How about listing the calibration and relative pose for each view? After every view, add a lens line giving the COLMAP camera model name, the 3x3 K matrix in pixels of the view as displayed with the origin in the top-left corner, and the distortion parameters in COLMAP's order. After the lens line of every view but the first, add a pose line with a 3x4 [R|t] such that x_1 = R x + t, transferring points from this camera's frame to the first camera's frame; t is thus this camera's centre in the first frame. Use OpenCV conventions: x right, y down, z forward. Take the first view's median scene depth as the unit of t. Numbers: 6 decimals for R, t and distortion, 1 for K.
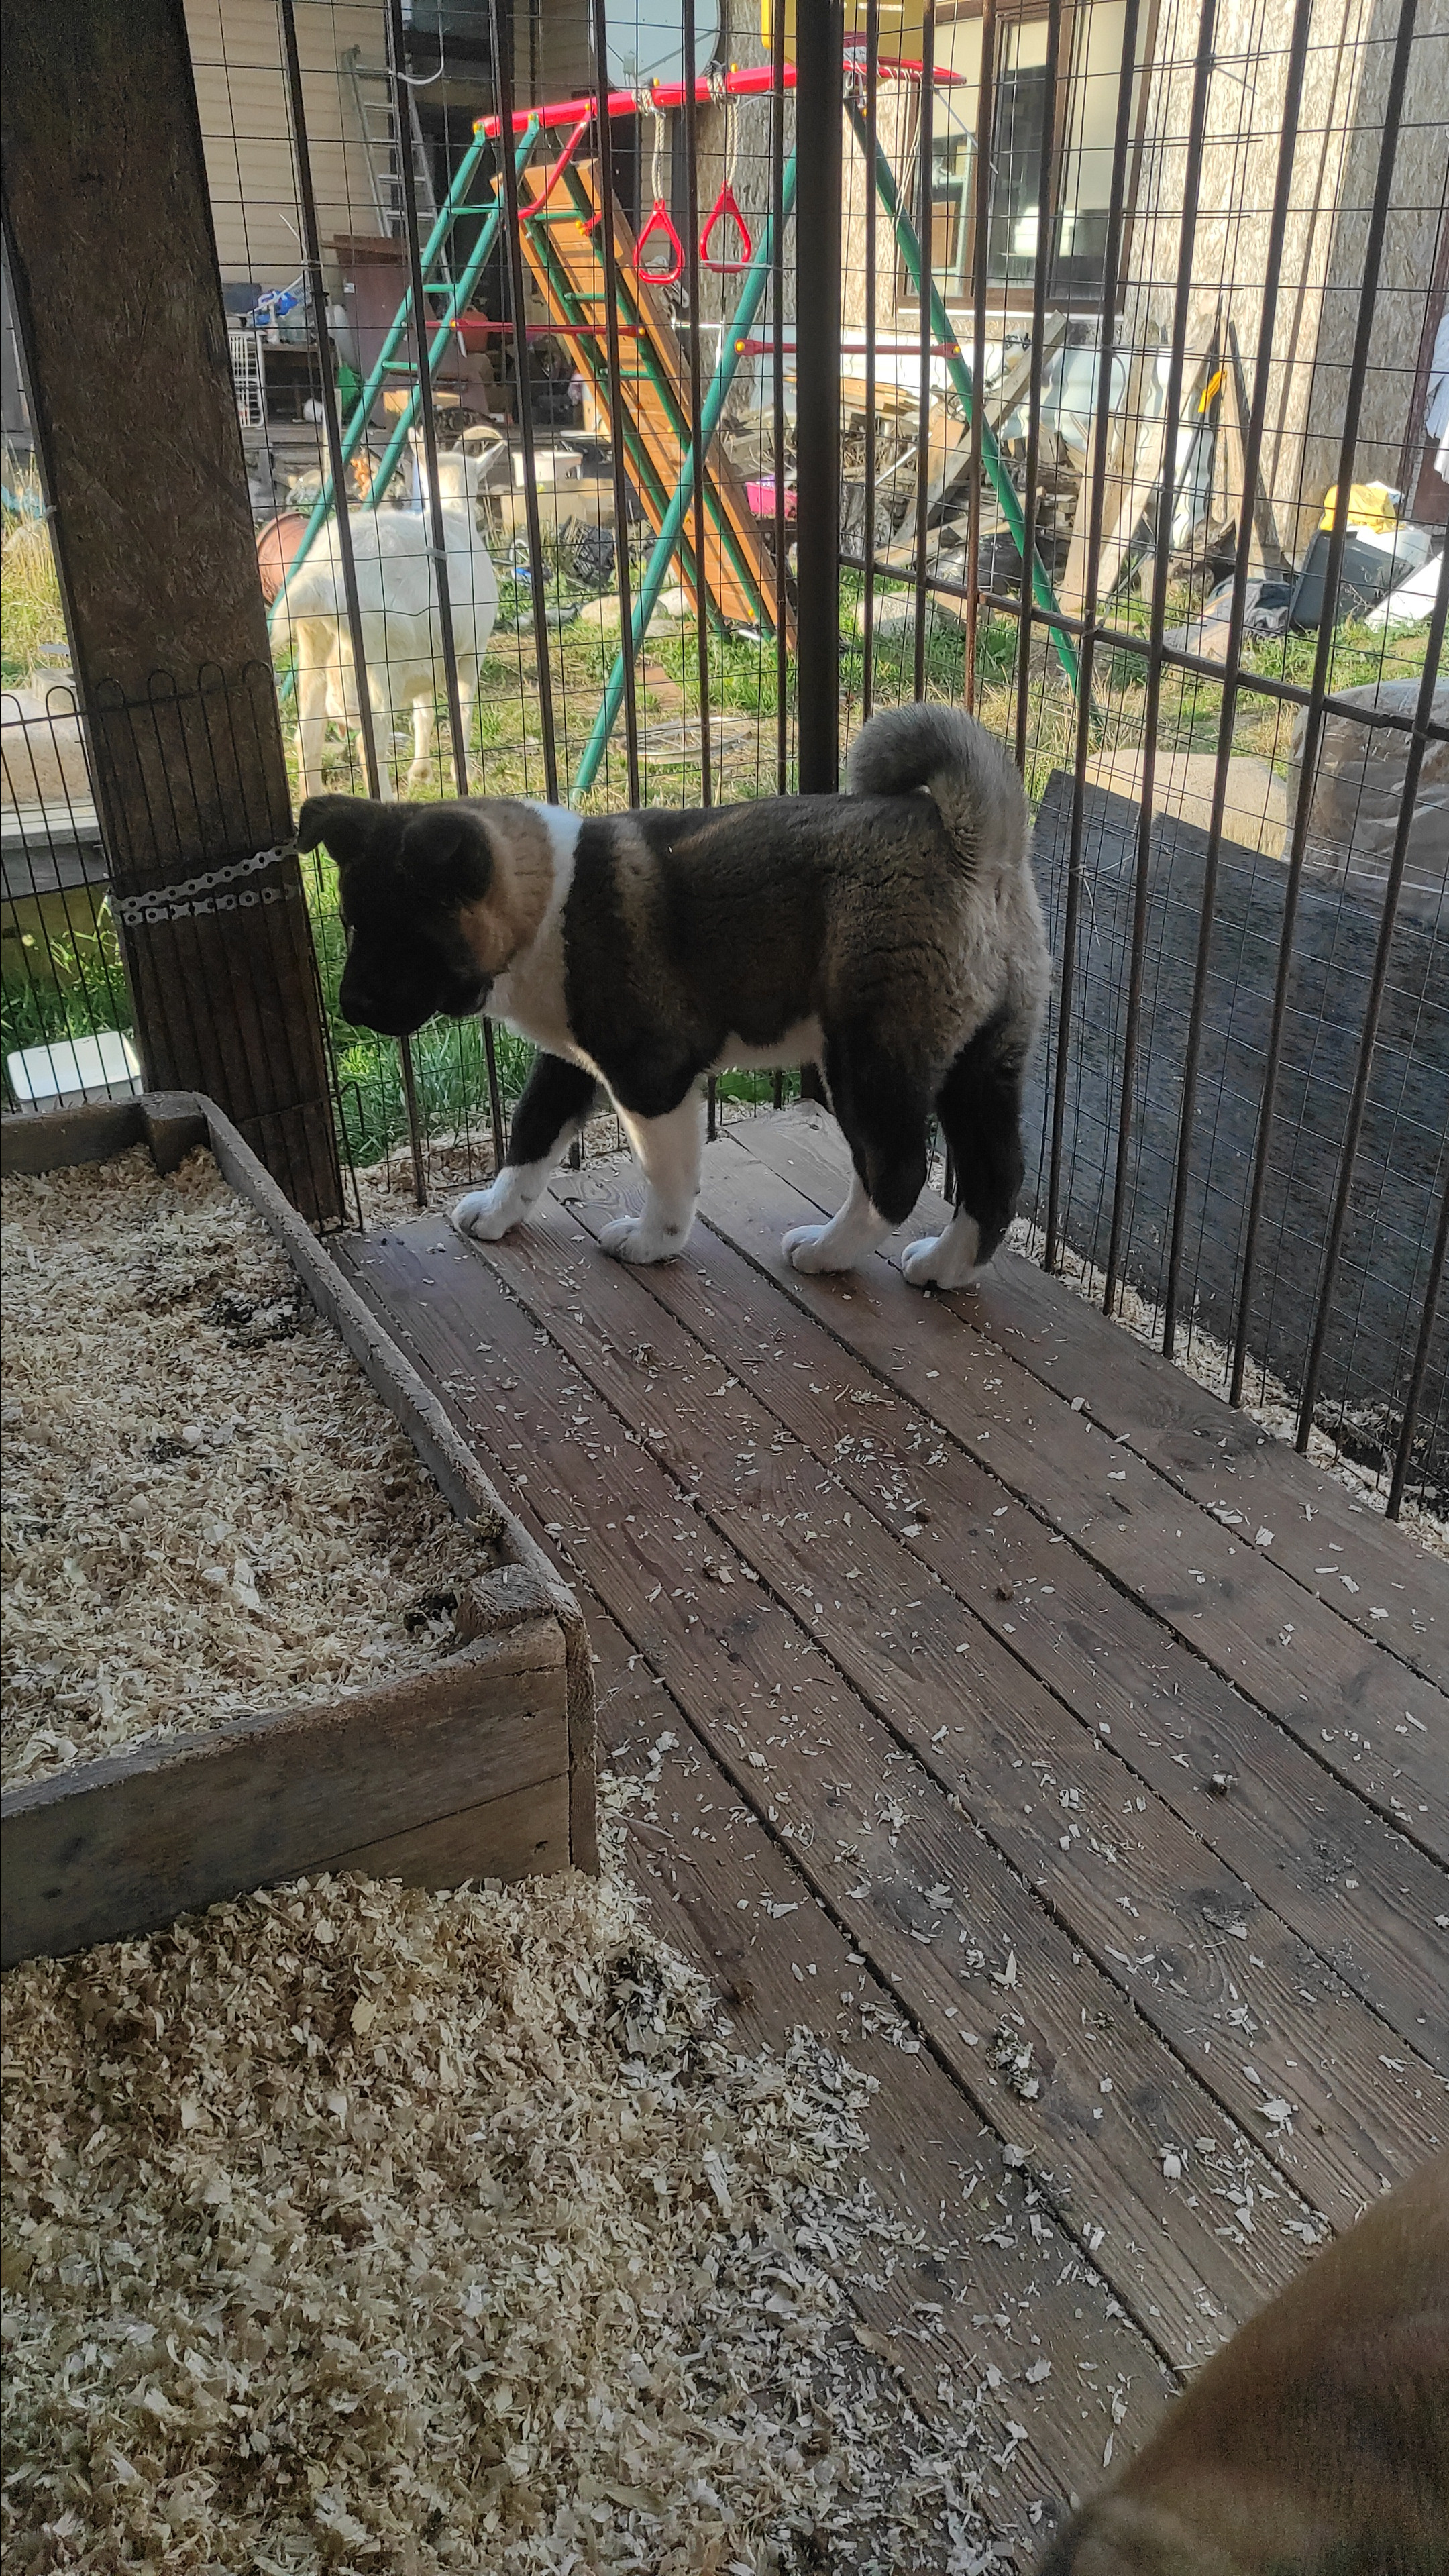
lens RADIAL K [[1904.5, 0, 687.6], [0, 1904.5, 1323.3], [0, 0, 1]] dist [0.052326, -0.051676]
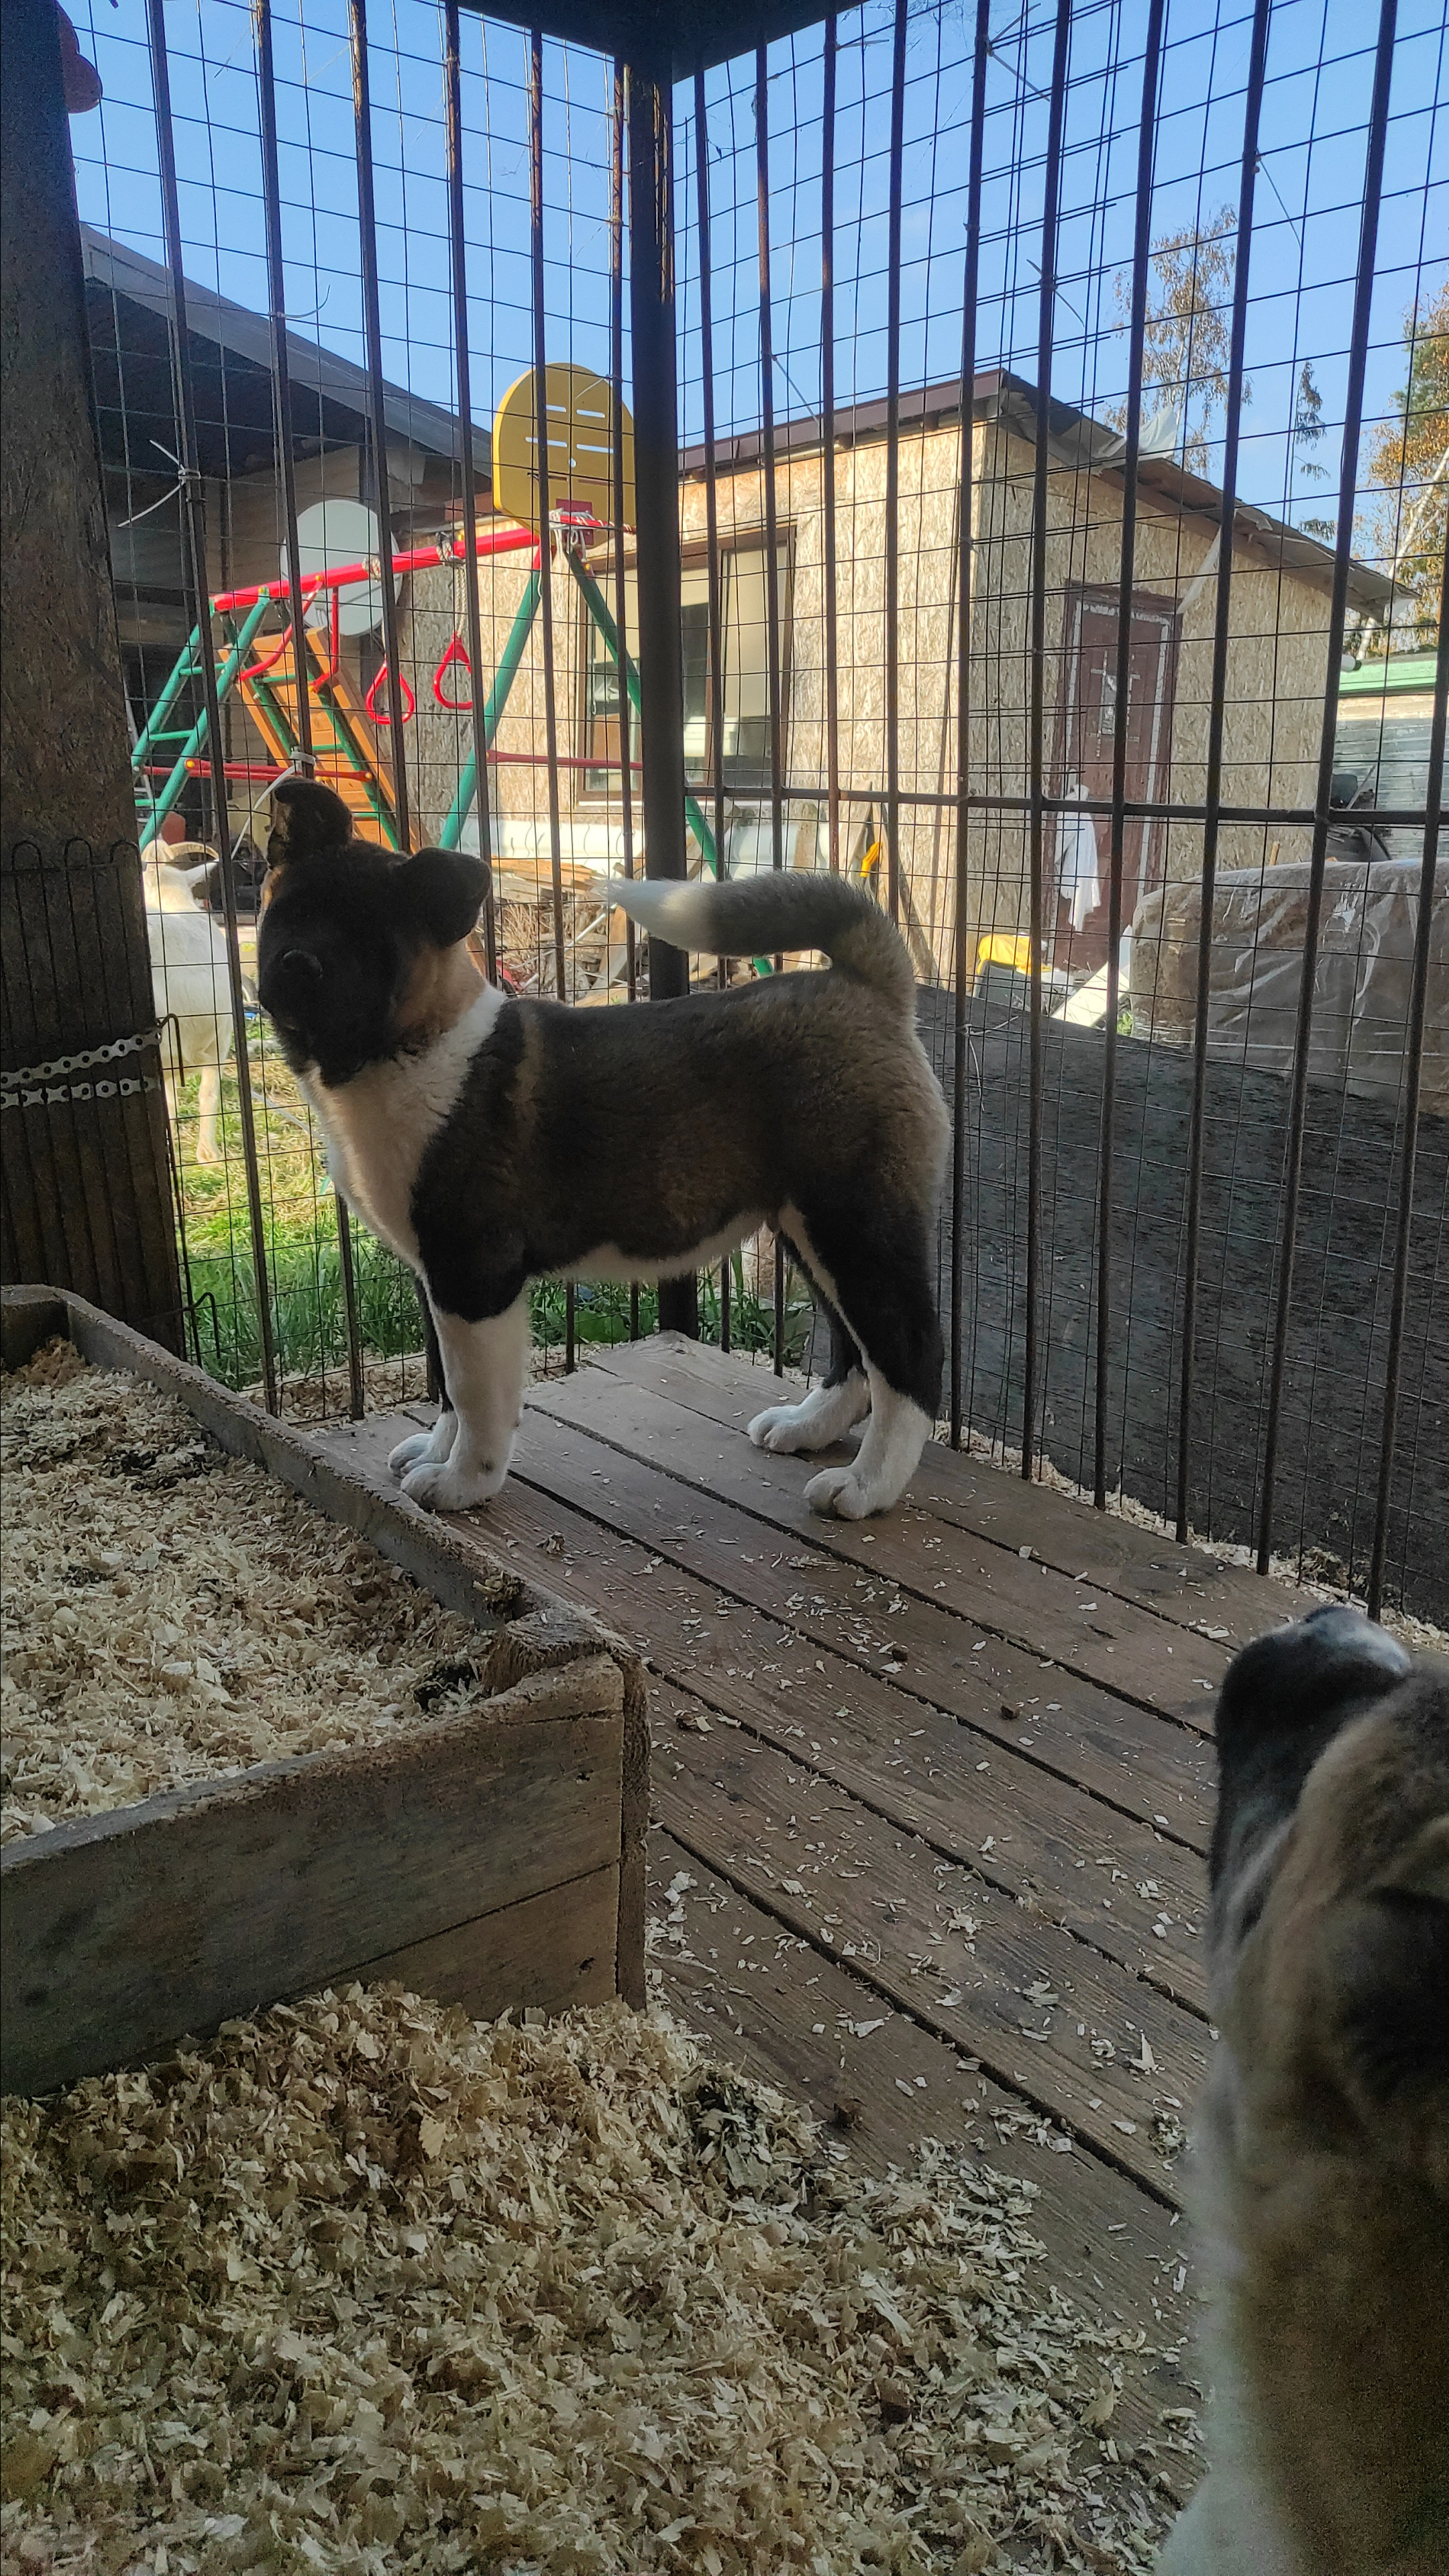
lens RADIAL K [[1904.5, 0, 687.8], [0, 1904.5, 1334.8], [0, 0, 1]] dist [0.052326, -0.051676]
pose [[0.984440, -0.035583, 0.172079, -0.141931], [0.076777, 0.967962, -0.239072, 0.177811], [-0.158059, 0.248564, 0.955632, 0.105242]]
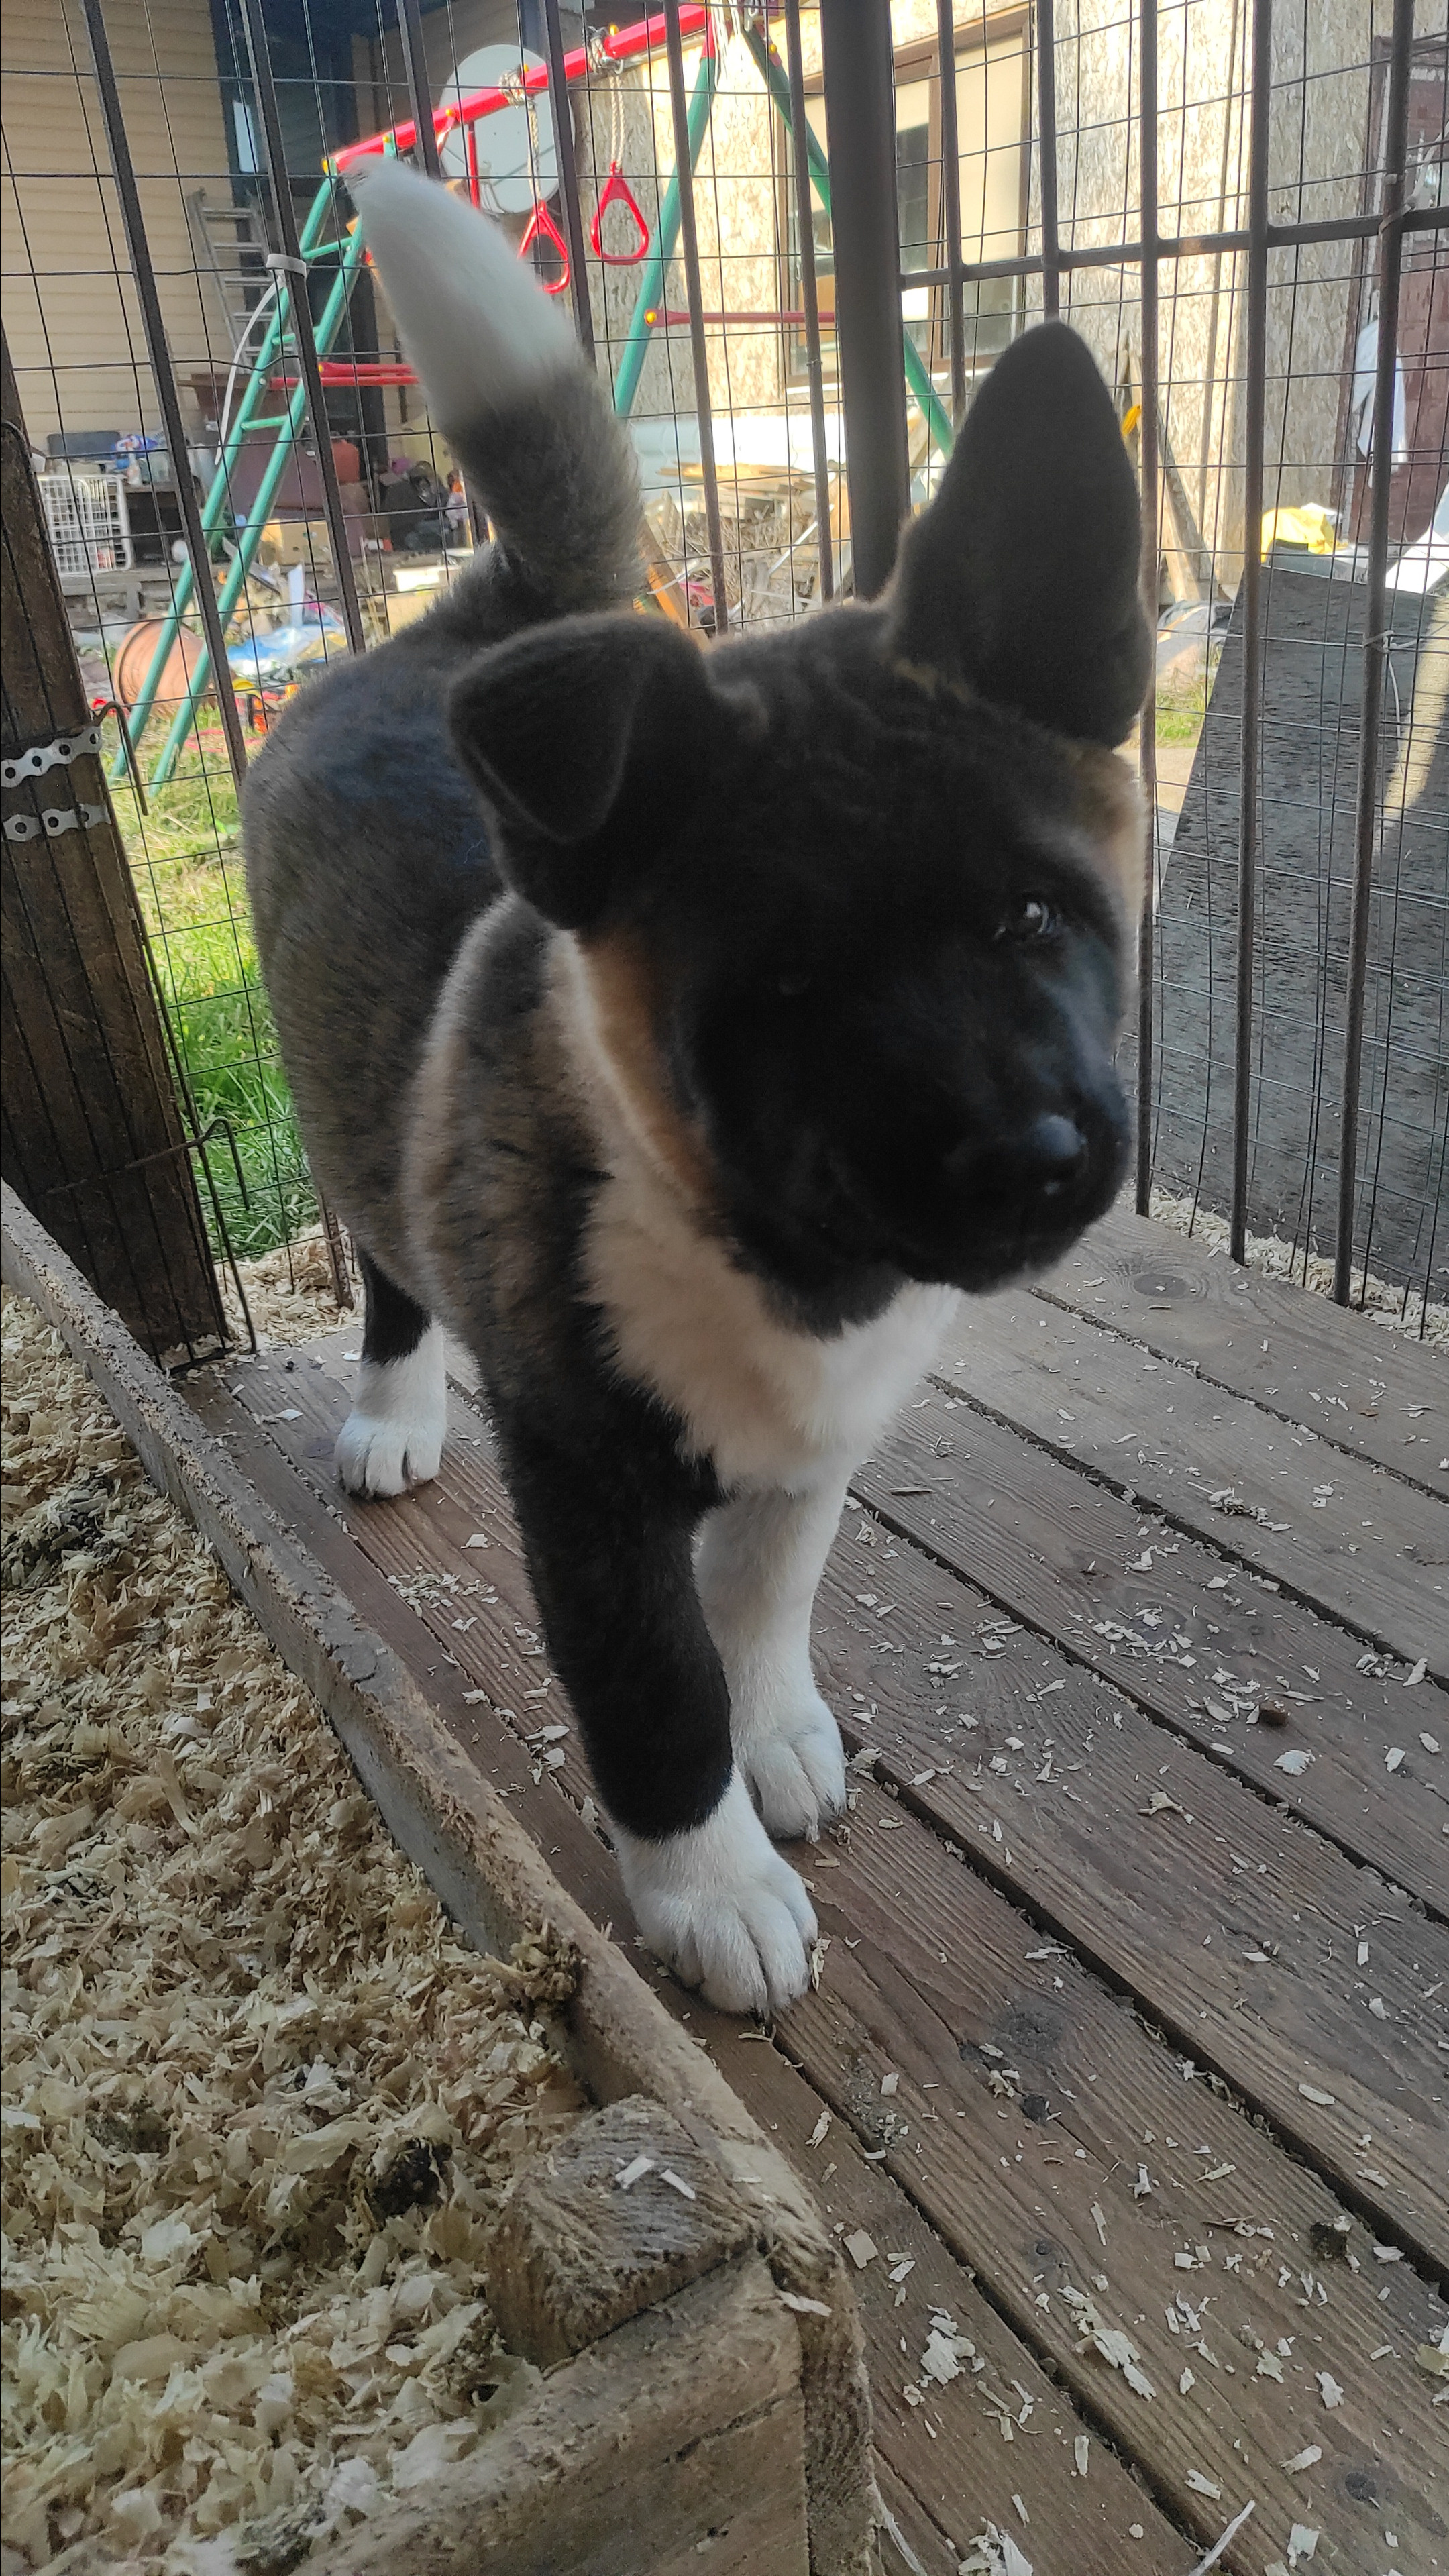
lens RADIAL K [[1904.5, 0, 721.4], [0, 1904.5, 1253.2], [0, 0, 1]] dist [0.052326, -0.051676]
pose [[0.994497, -0.090268, 0.053180, -0.063186], [0.095473, 0.989856, -0.105210, 0.000797], [-0.043143, 0.109708, 0.993027, 0.487793]]
